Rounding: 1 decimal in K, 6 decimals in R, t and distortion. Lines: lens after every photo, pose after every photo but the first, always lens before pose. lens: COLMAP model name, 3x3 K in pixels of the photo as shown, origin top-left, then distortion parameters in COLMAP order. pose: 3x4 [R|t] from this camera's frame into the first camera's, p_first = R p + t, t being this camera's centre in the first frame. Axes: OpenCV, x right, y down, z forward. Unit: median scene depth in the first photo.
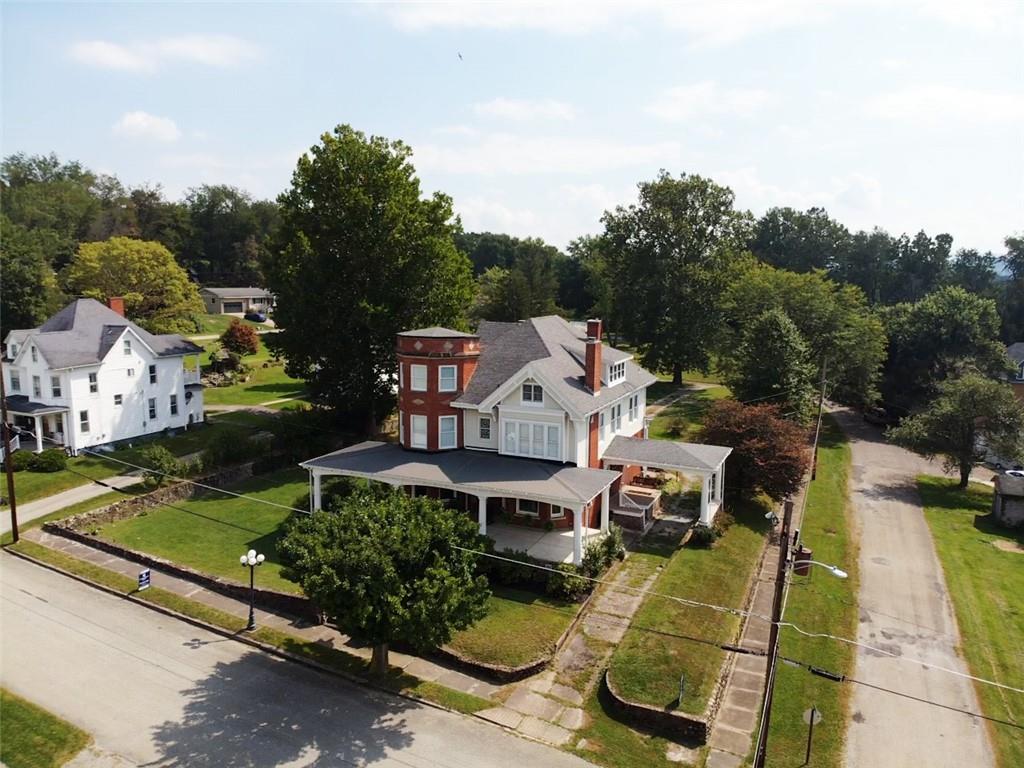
lens RADIAL K [[738.4, 0, 514.8], [0, 738.4, 371.7], [0, 0, 1]] dist [0.114908, -0.210627]
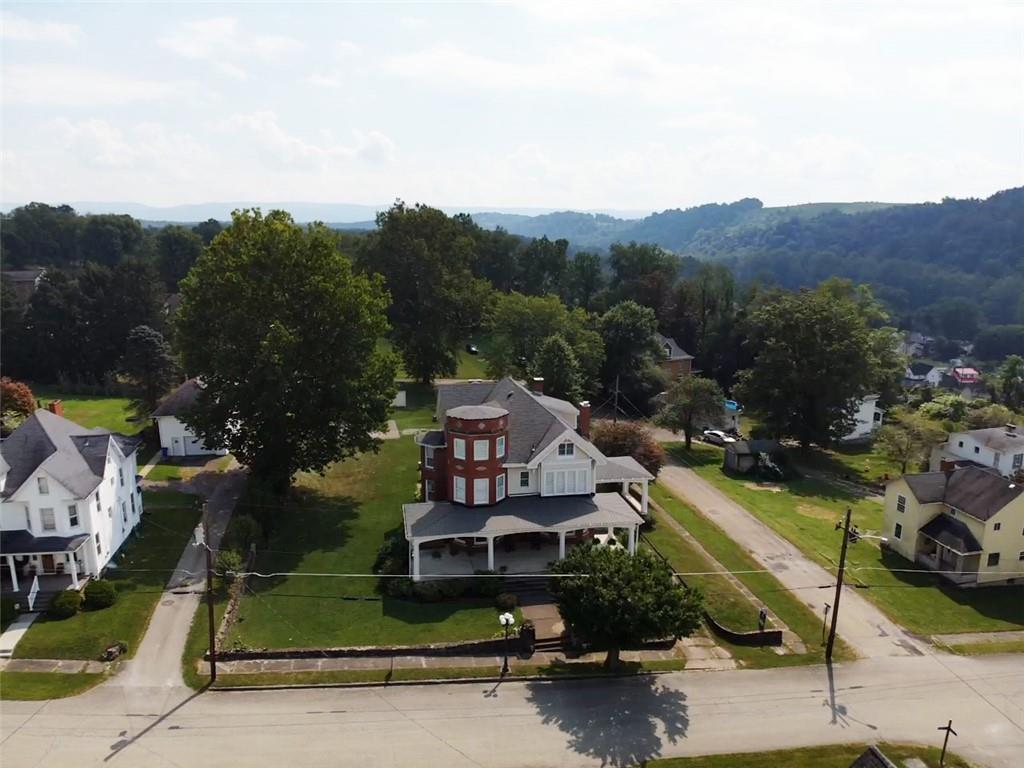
lens RADIAL K [[738.4, 0, 514.8], [0, 738.4, 371.7], [0, 0, 1]] dist [0.114908, -0.210627]
pose [[0.816066, -0.108112, 0.567757, -0.828815], [0.068768, 0.993534, 0.090344, -0.248653], [-0.573853, -0.034683, 0.818224, -0.076018]]
